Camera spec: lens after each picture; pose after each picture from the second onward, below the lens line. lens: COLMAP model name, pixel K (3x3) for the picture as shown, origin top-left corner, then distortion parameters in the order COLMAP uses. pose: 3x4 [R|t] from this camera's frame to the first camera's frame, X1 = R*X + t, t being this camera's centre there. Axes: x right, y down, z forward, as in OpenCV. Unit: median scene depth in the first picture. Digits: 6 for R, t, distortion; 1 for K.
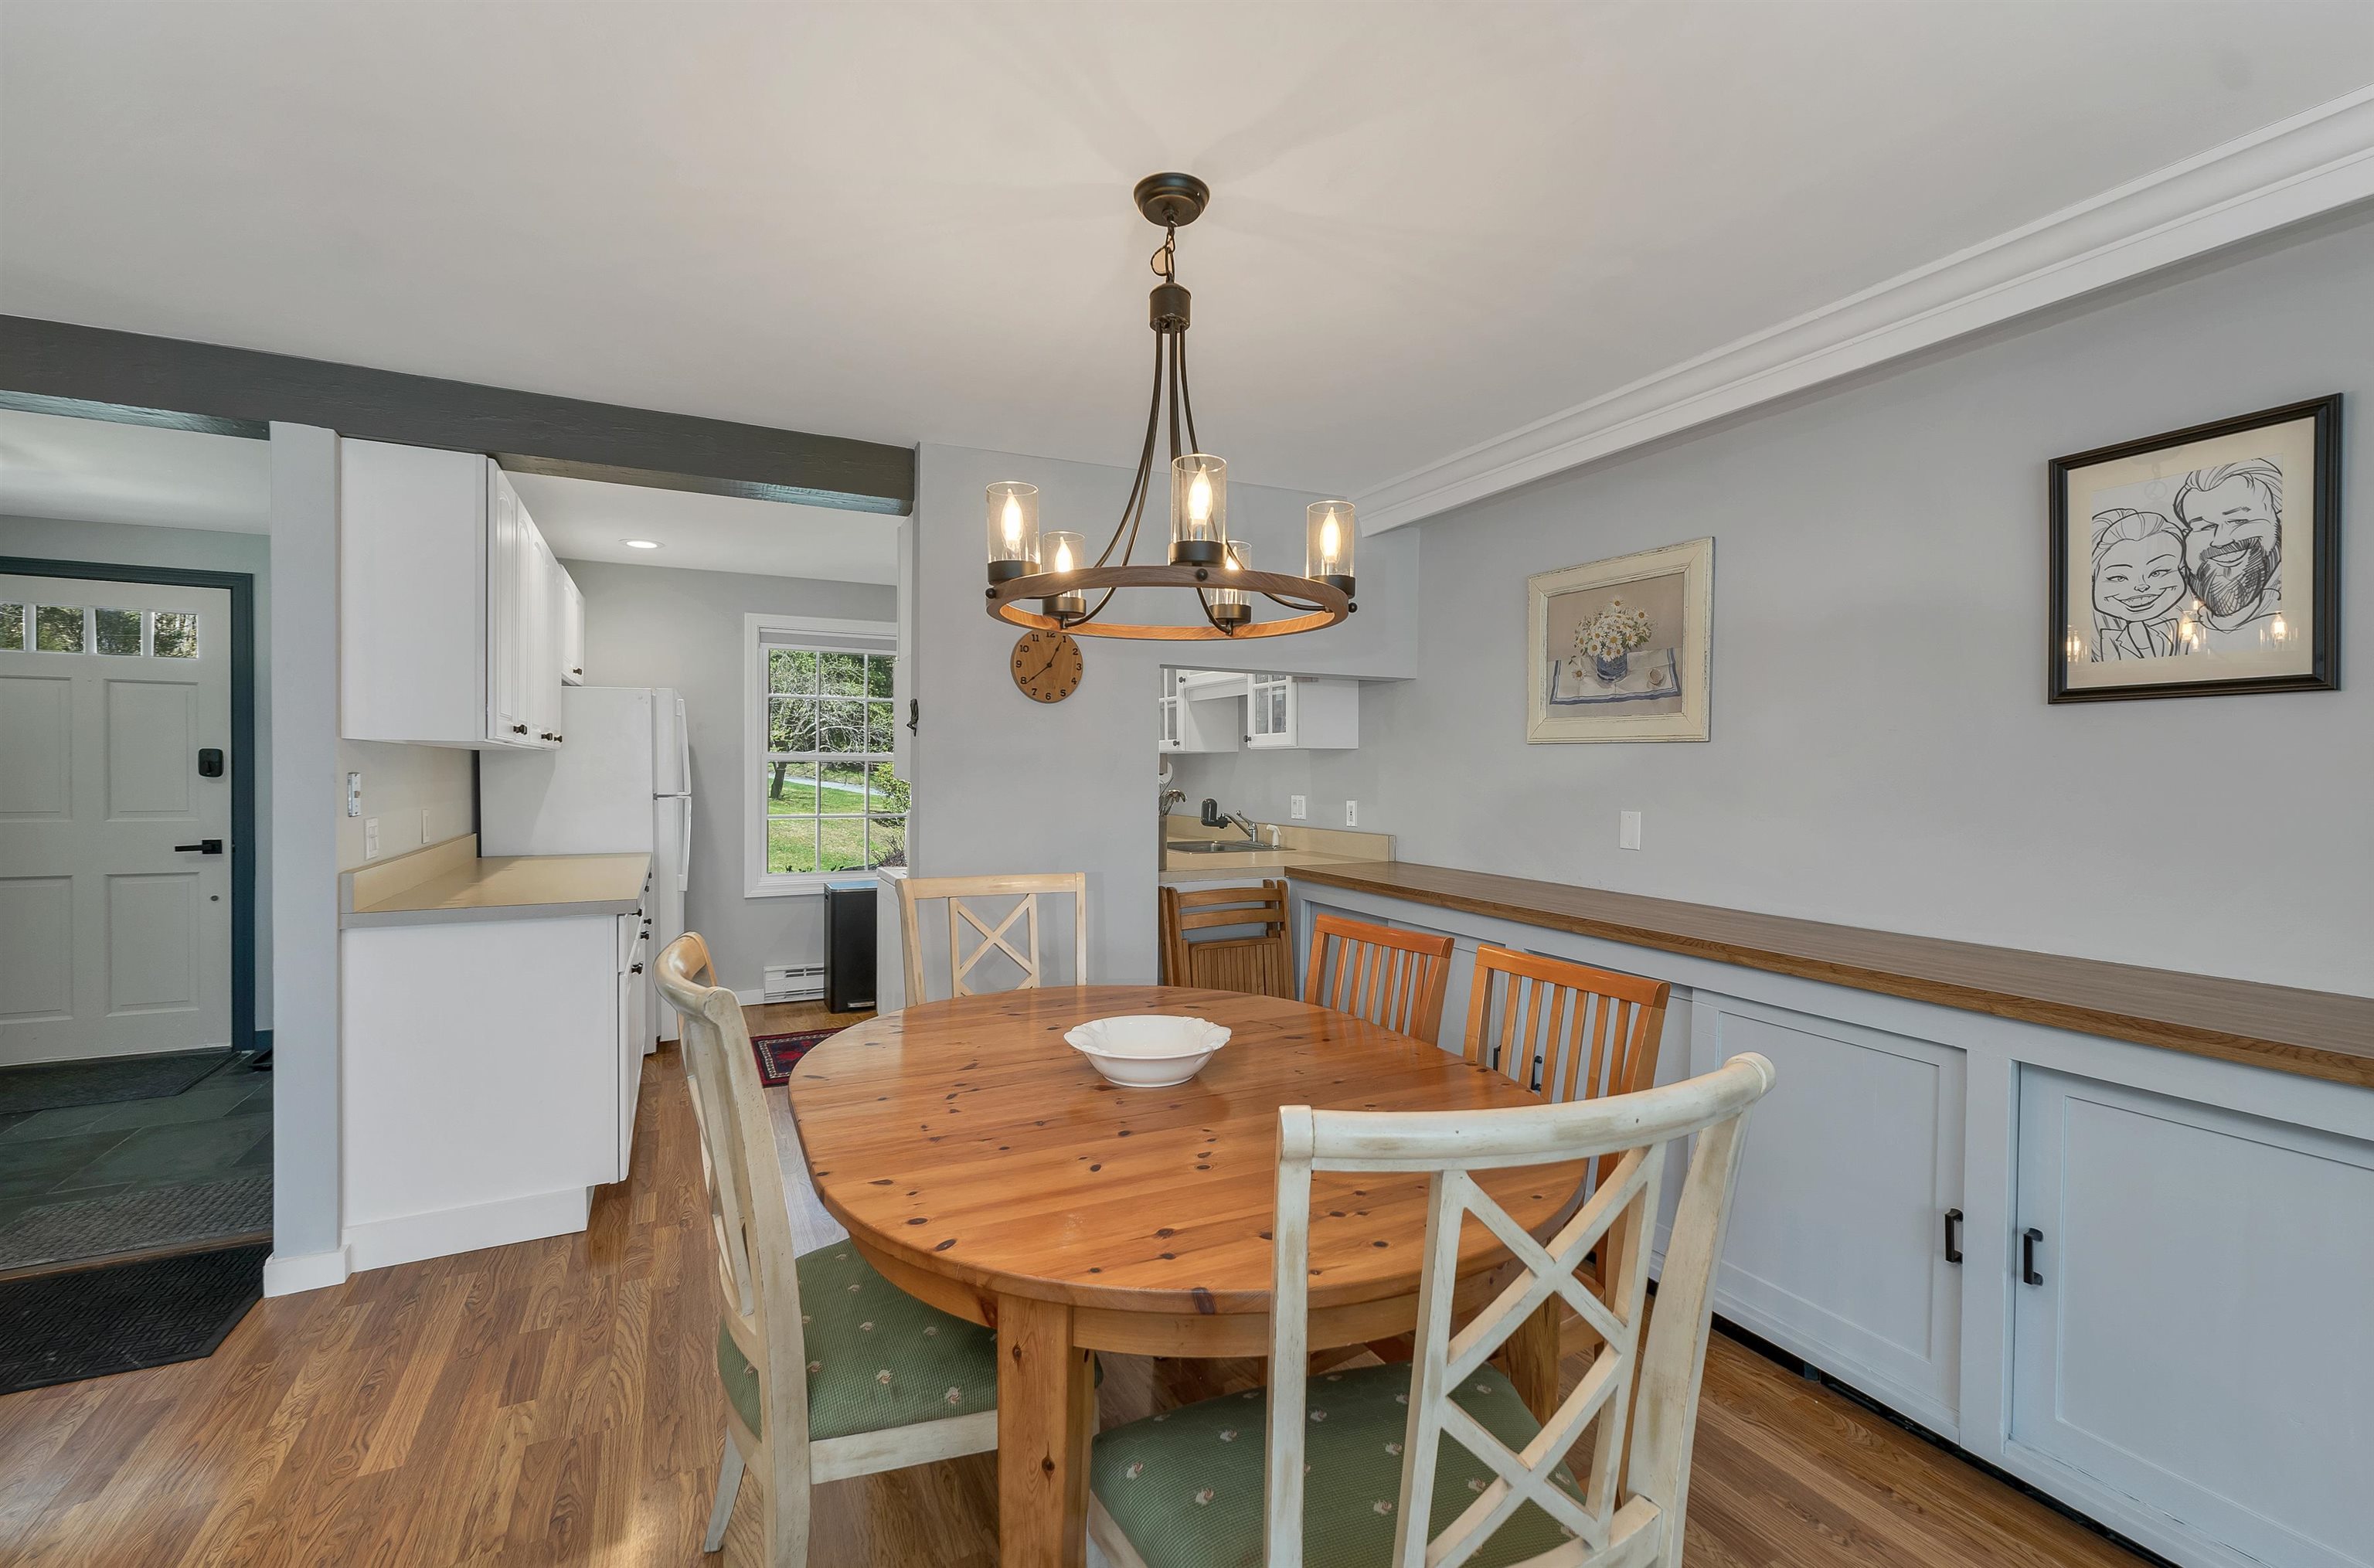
lens RADIAL K [[999.3, 0, 1181.4], [0, 999.3, 785.9], [0, 0, 1]] dist [0.001168, 0.000315]
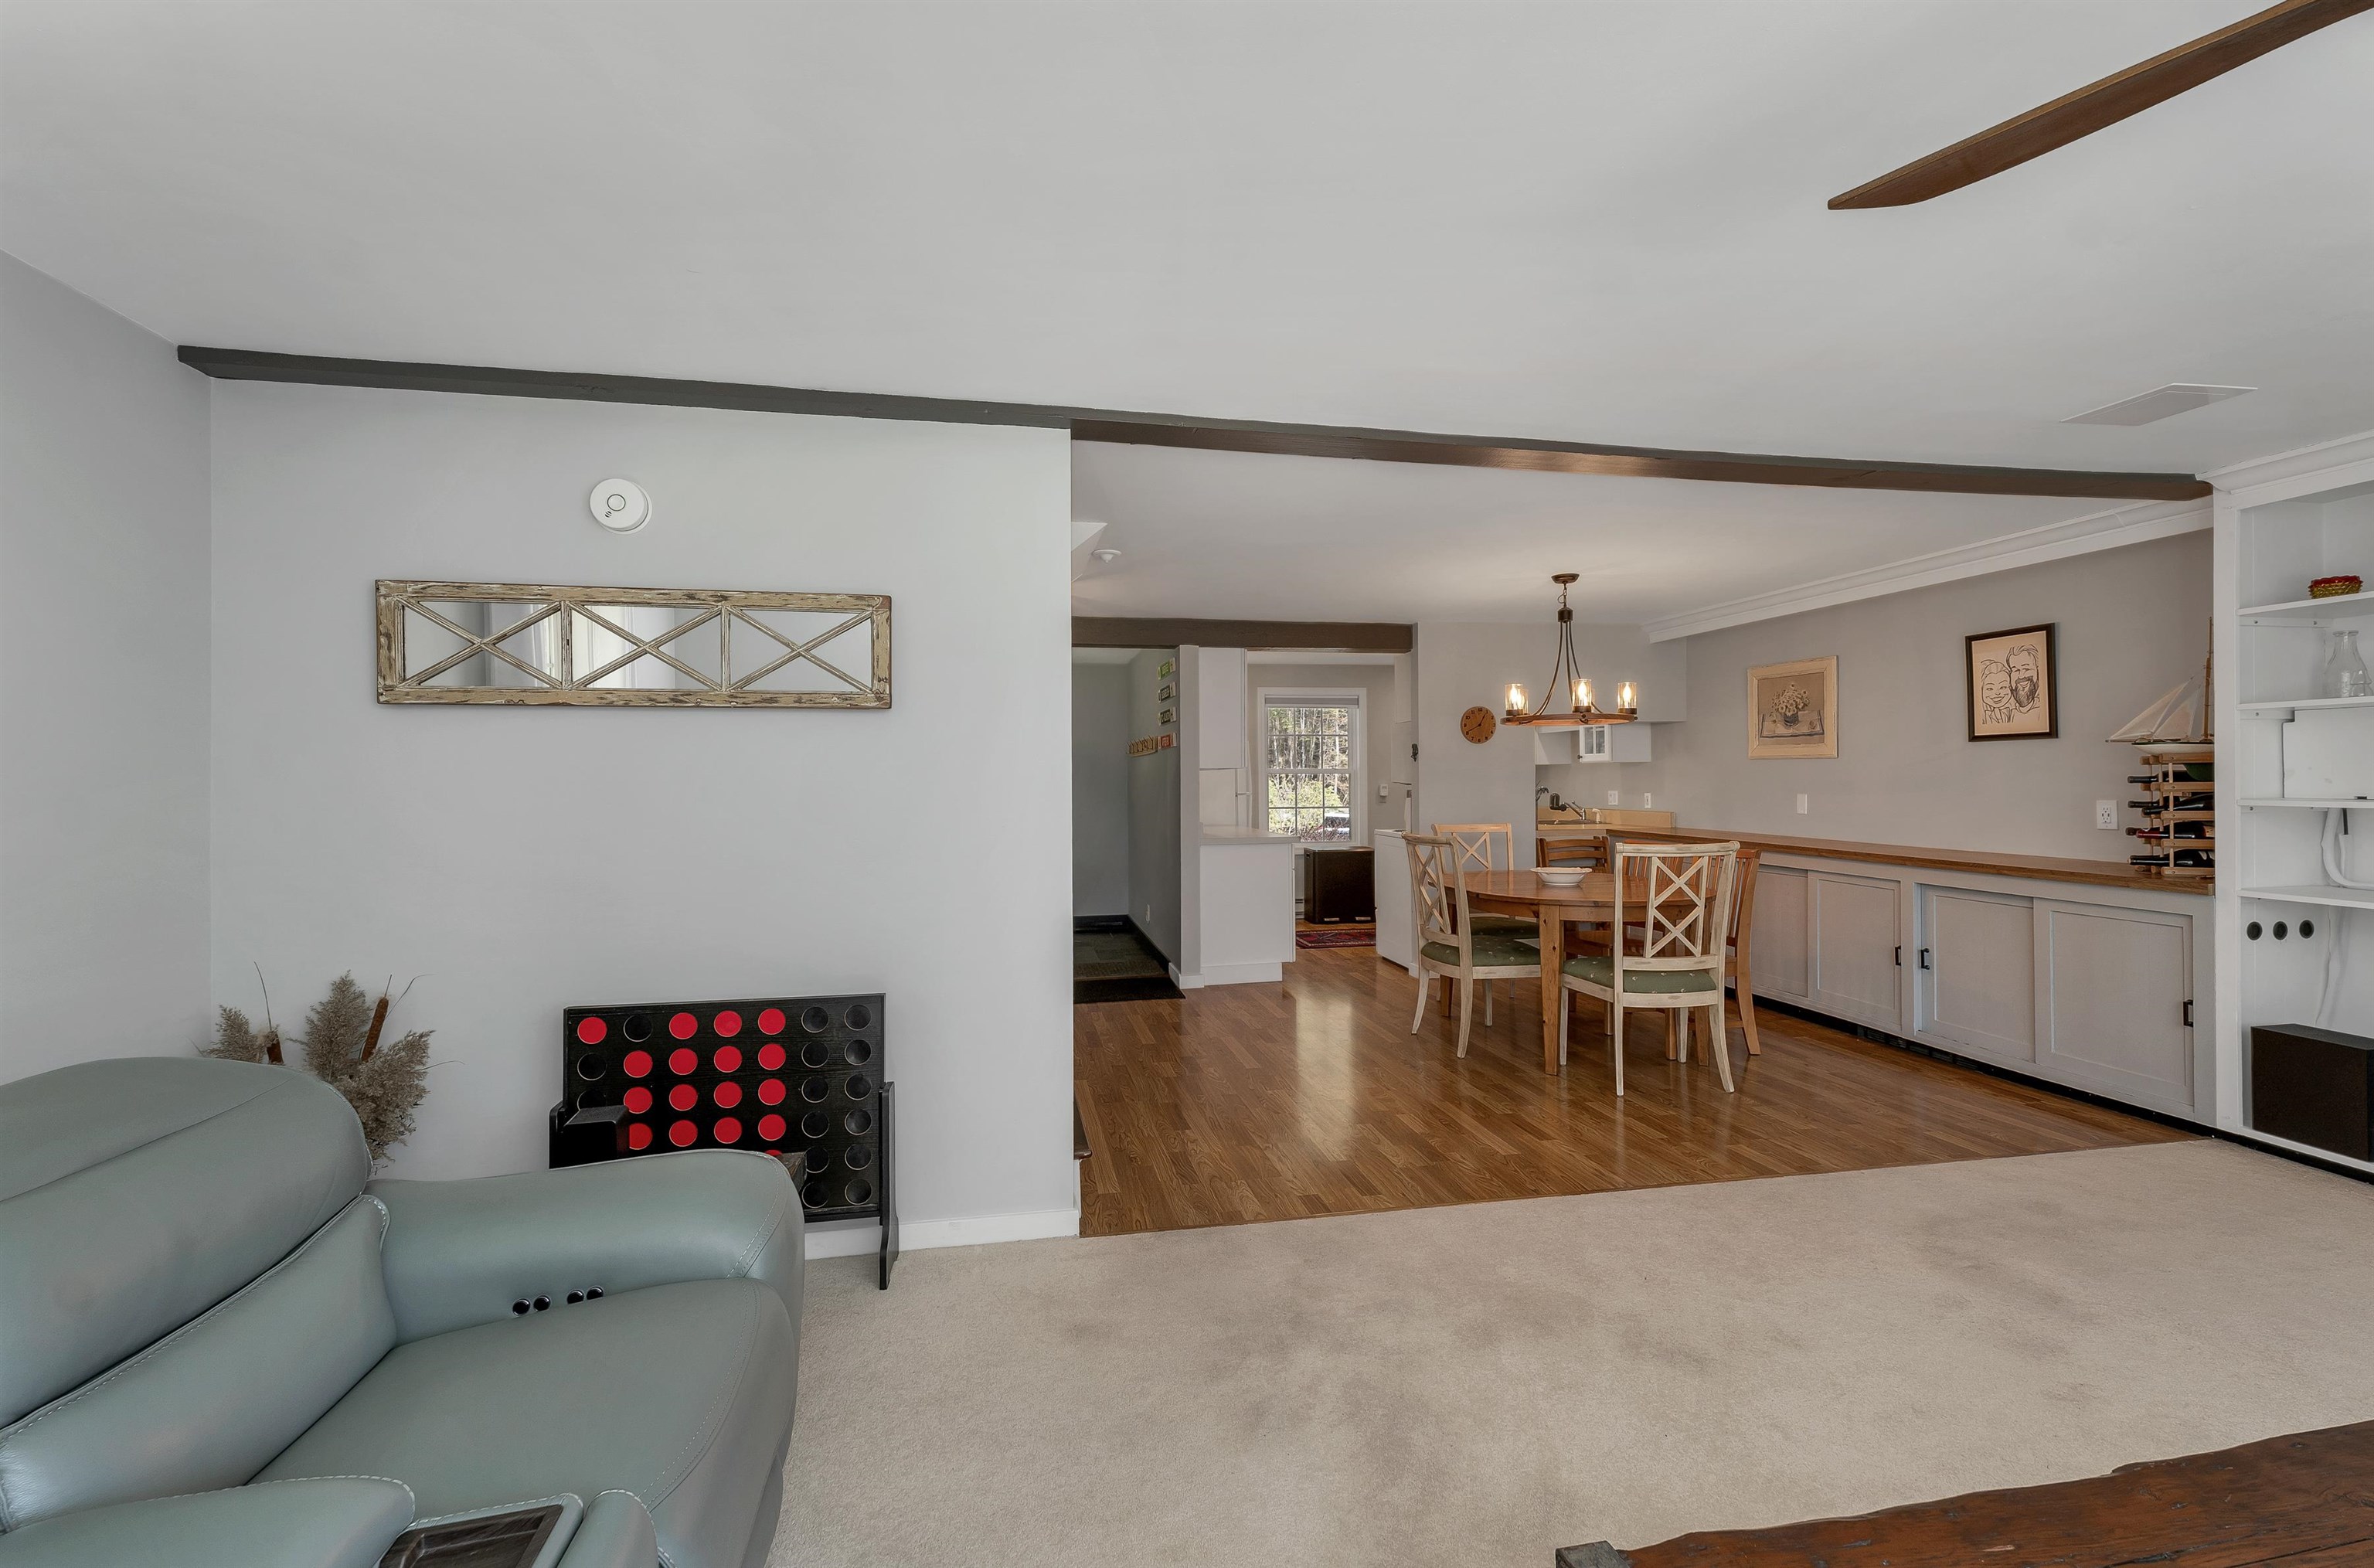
lens RADIAL K [[999.3, 0, 1189.1], [0, 999.3, 774.5], [0, 0, 1]] dist [0.001168, 0.000315]
pose [[0.961562, -0.014349, -0.274211, -0.153952], [0.008880, 0.999736, -0.021175, 0.017472], [0.274443, 0.017926, 0.961436, -1.166572]]
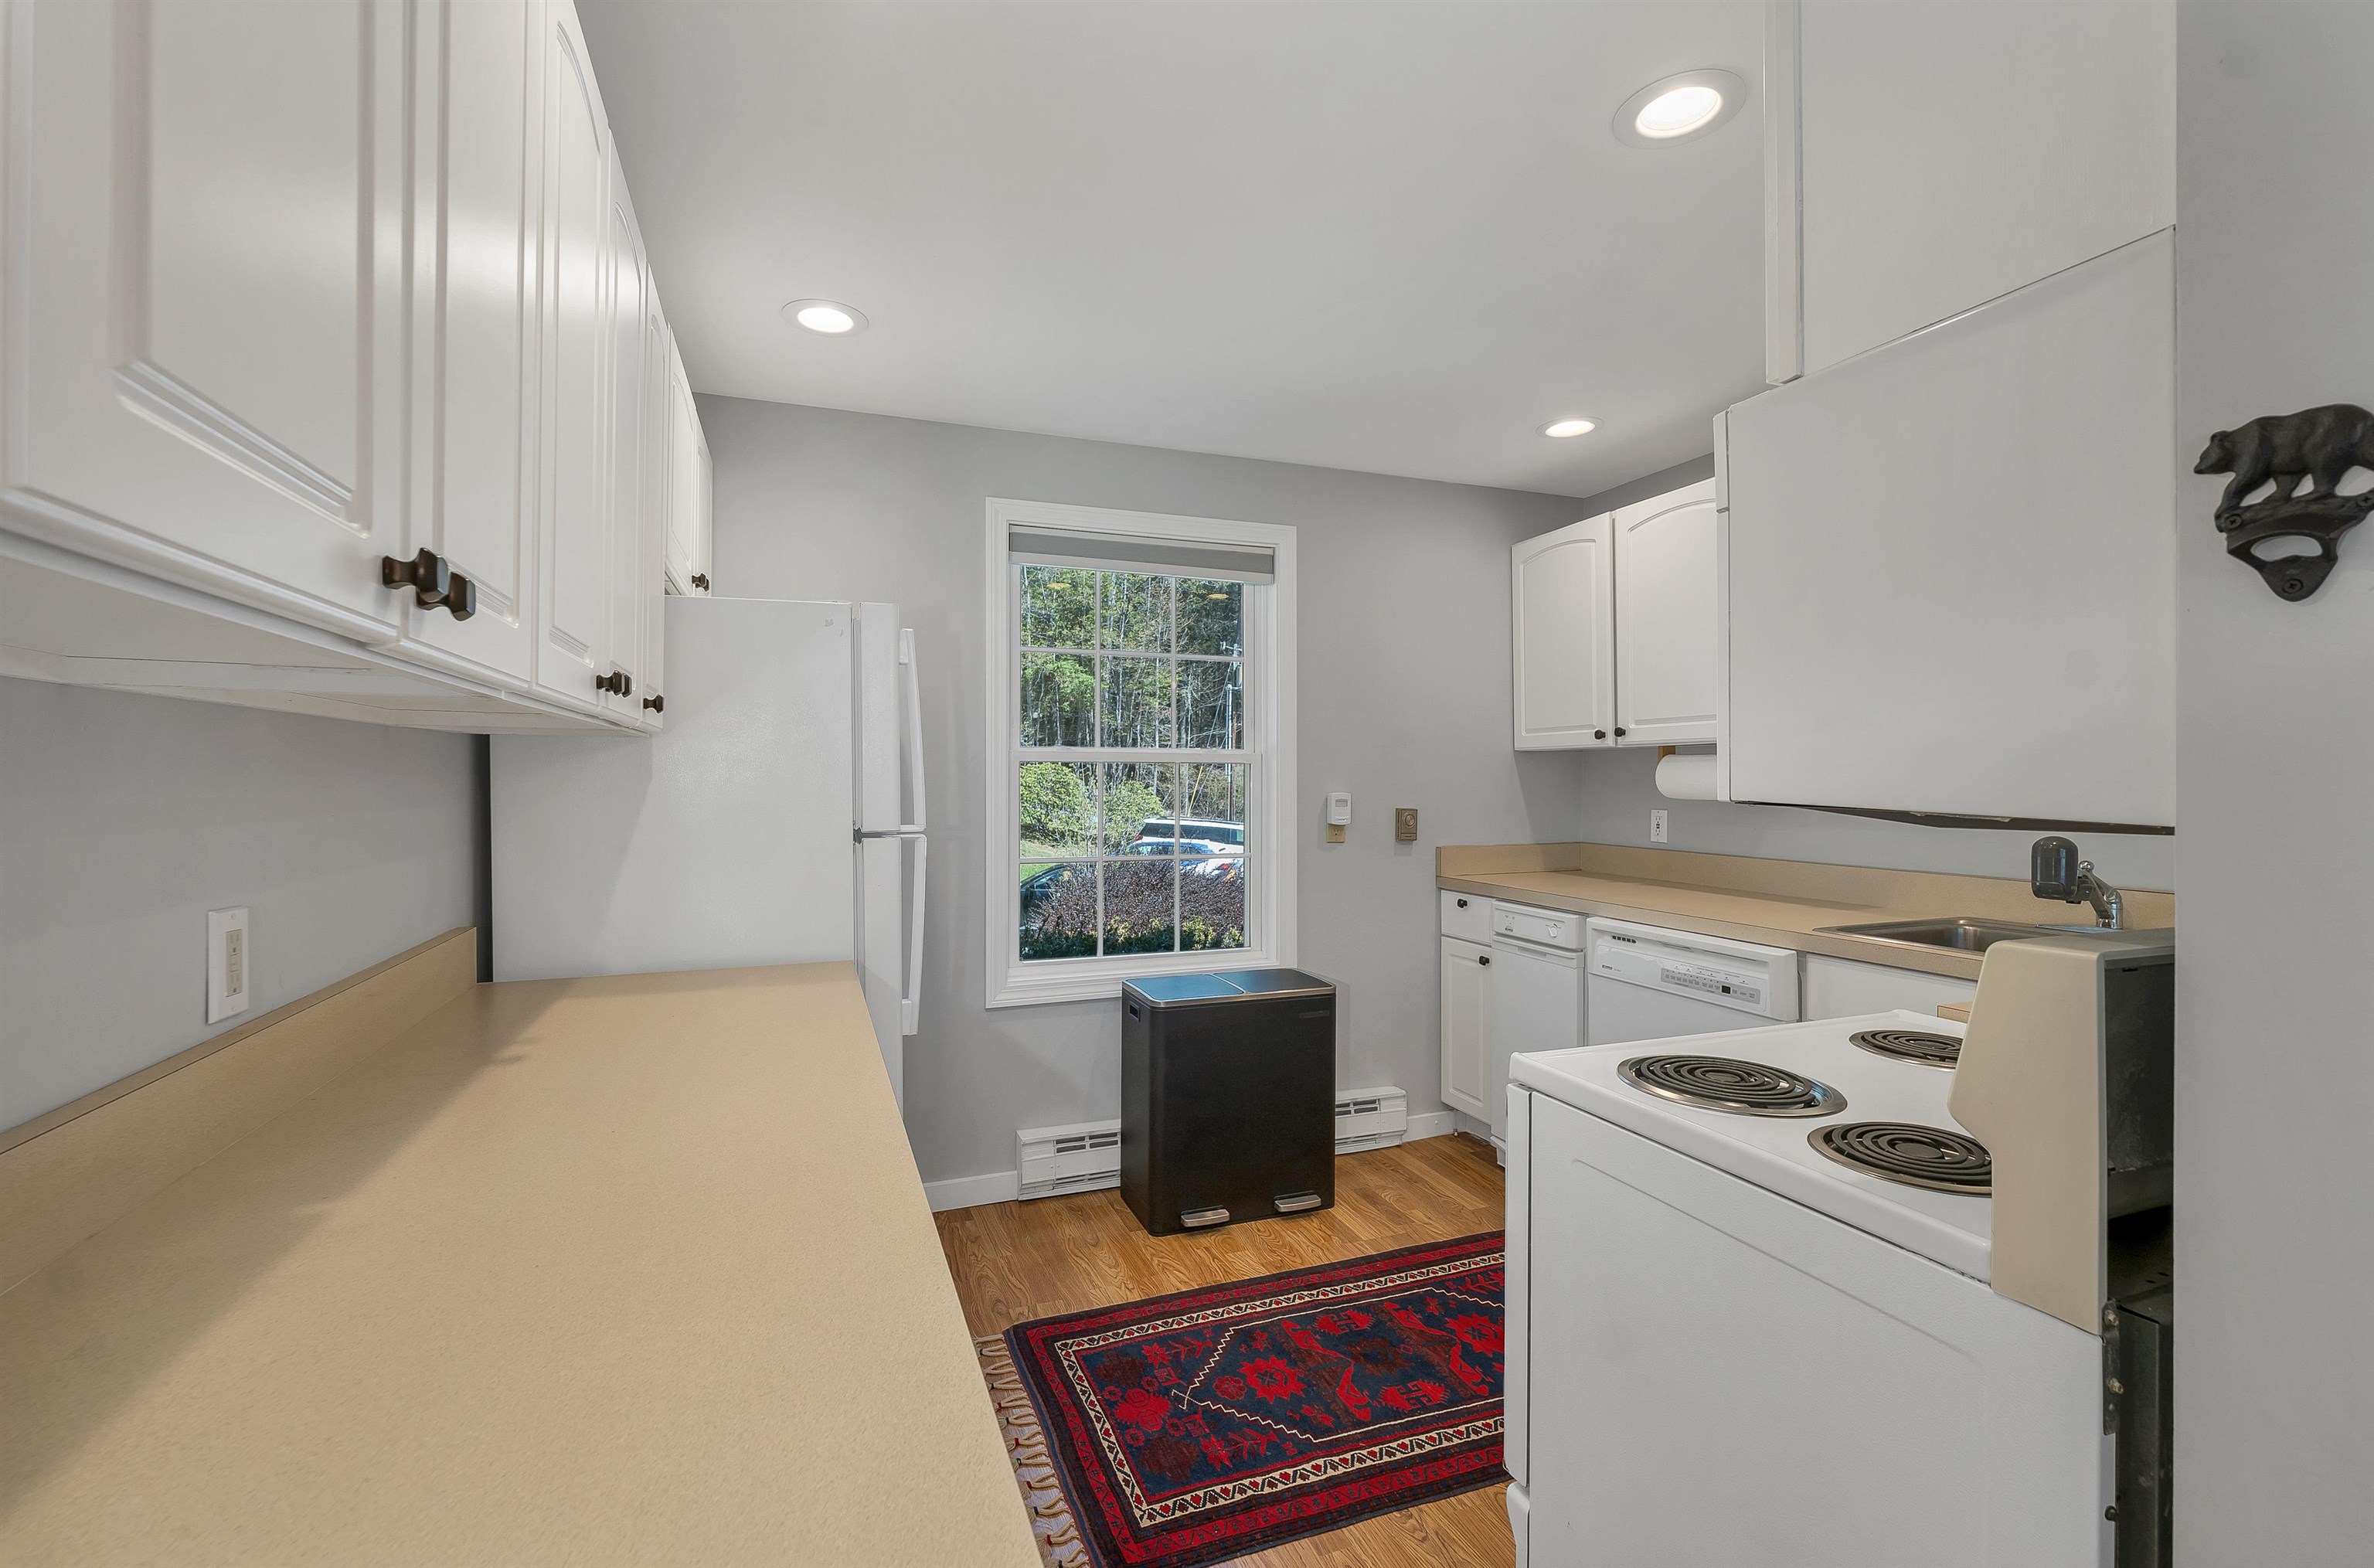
lens RADIAL K [[999.3, 0, 1174.9], [0, 999.3, 776.3], [0, 0, 1]] dist [0.001168, 0.000315]
pose [[0.994257, -0.006082, -0.106849, -0.484733], [0.004315, 0.999850, -0.016755, -0.012705], [0.106935, 0.016198, 0.994134, 0.813115]]
